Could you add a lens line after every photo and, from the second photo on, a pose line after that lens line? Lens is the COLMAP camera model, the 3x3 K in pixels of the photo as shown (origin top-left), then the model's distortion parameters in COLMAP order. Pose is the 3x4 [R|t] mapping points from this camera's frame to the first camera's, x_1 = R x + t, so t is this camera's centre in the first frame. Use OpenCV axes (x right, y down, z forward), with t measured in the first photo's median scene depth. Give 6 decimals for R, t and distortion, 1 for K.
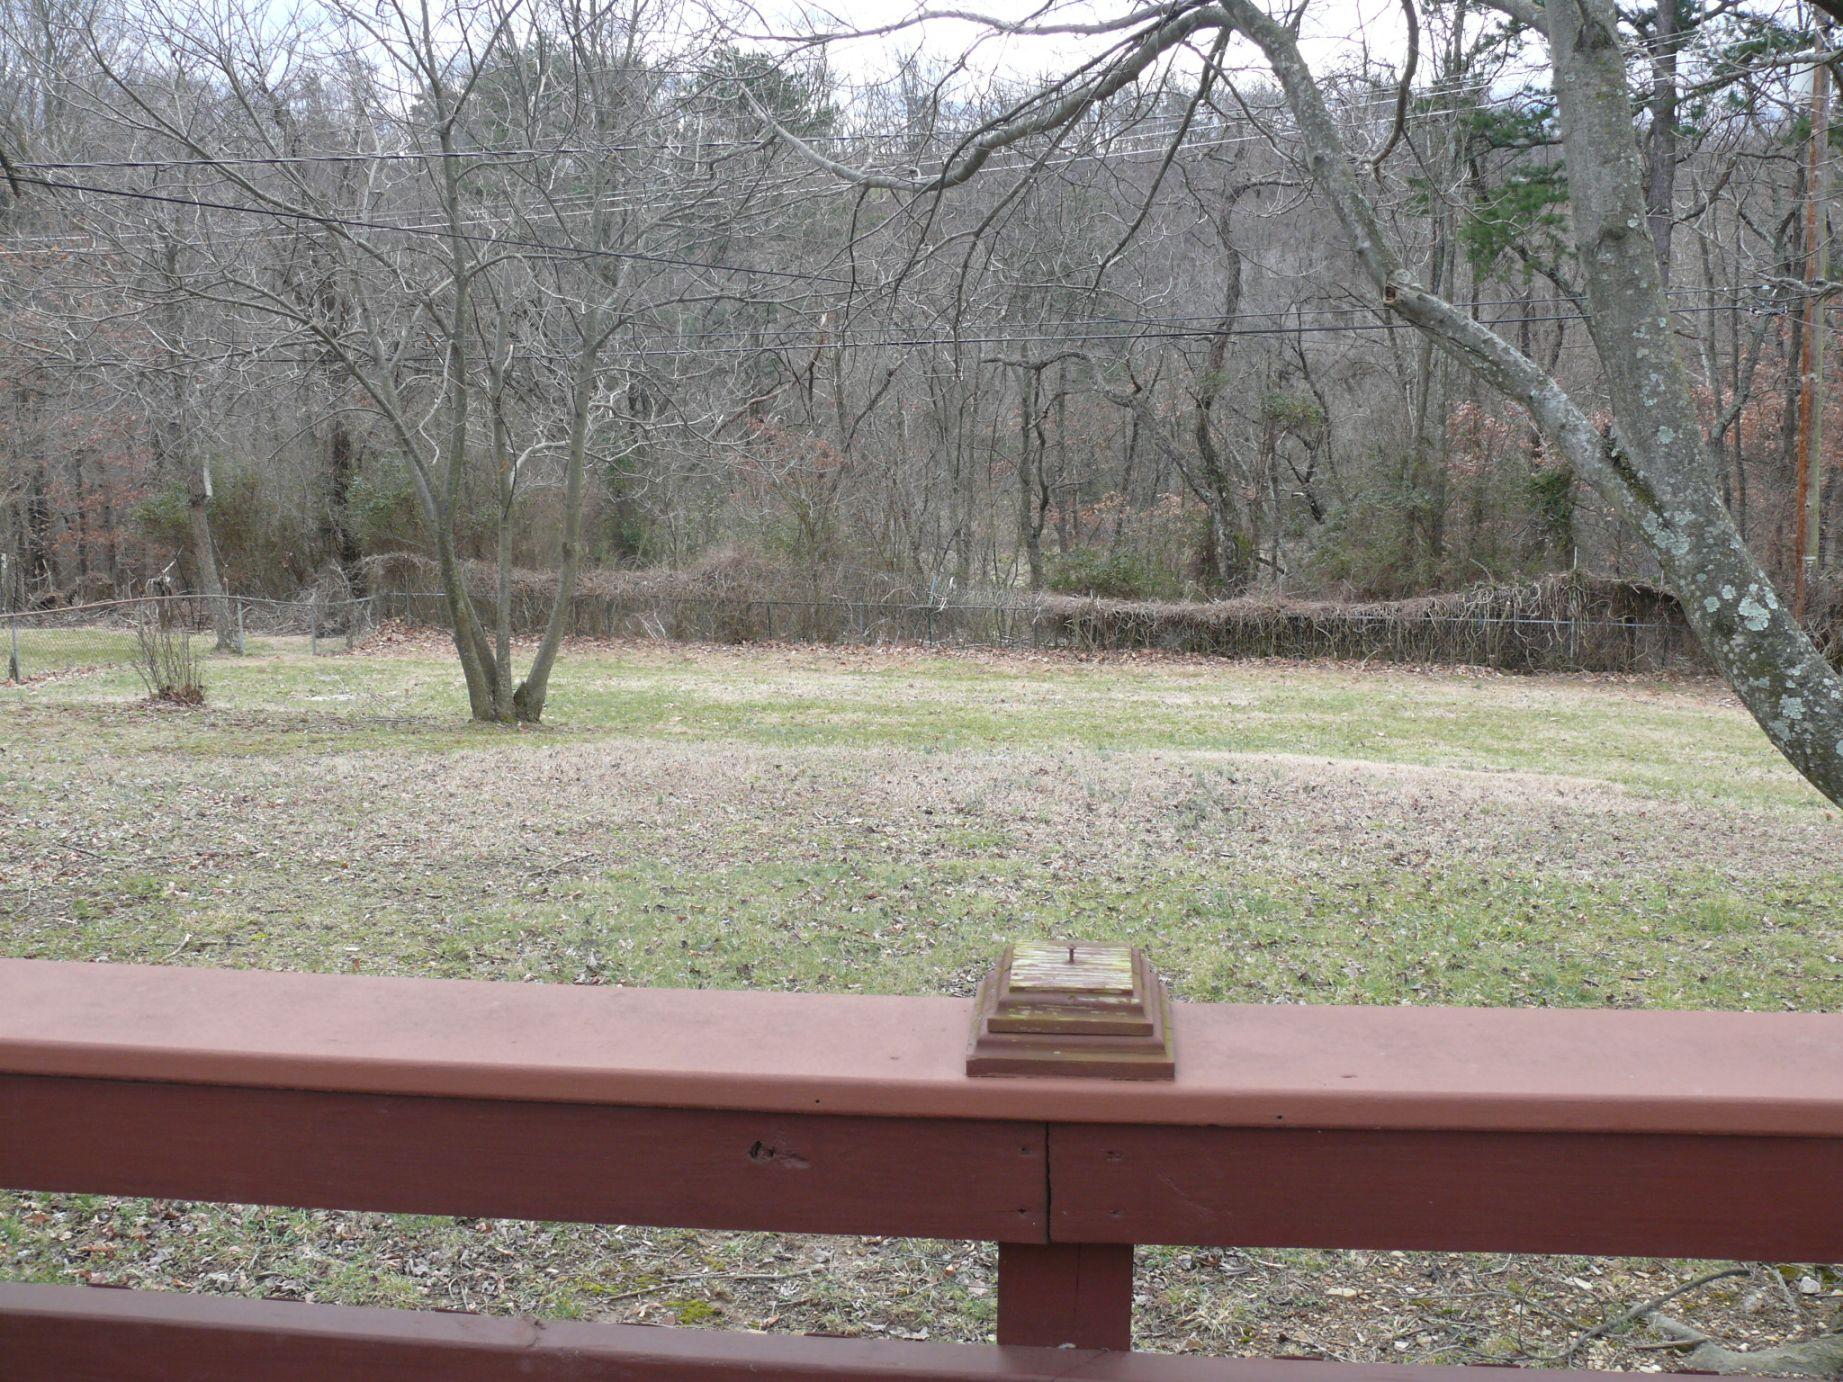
lens RADIAL K [[2009.6, 0, 921.5], [0, 2009.6, 691.0], [0, 0, 1]] dist [-0.192214, 0.301106]
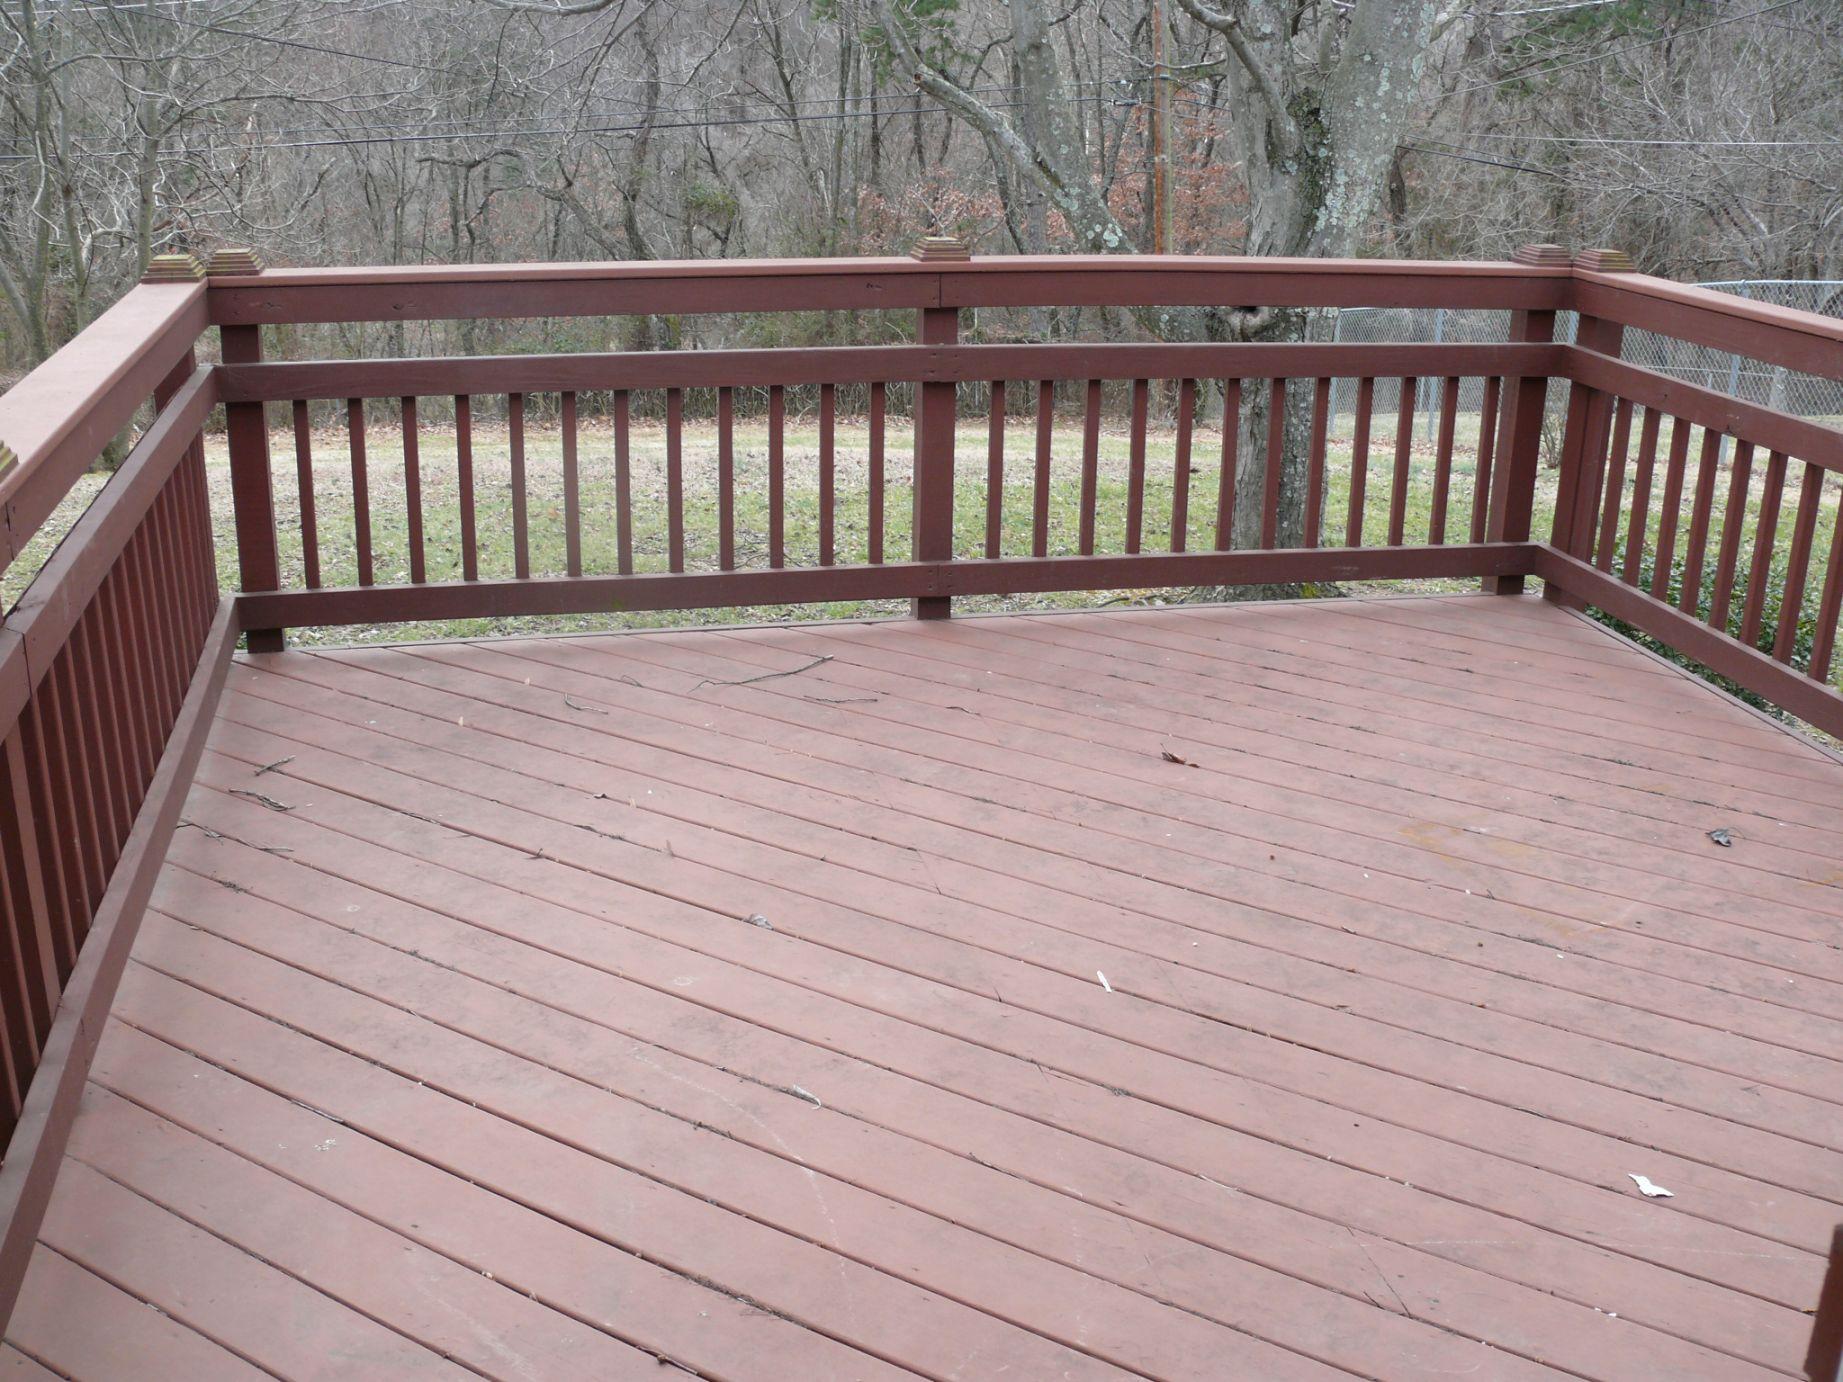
lens RADIAL K [[2009.6, 0, 921.5], [0, 2009.6, 691.0], [0, 0, 1]] dist [-0.192214, 0.301106]
pose [[0.955006, -0.080151, 0.285552, -0.047865], [0.052418, 0.993249, 0.103488, 0.025462], [-0.291919, -0.083864, 0.952759, -0.116511]]
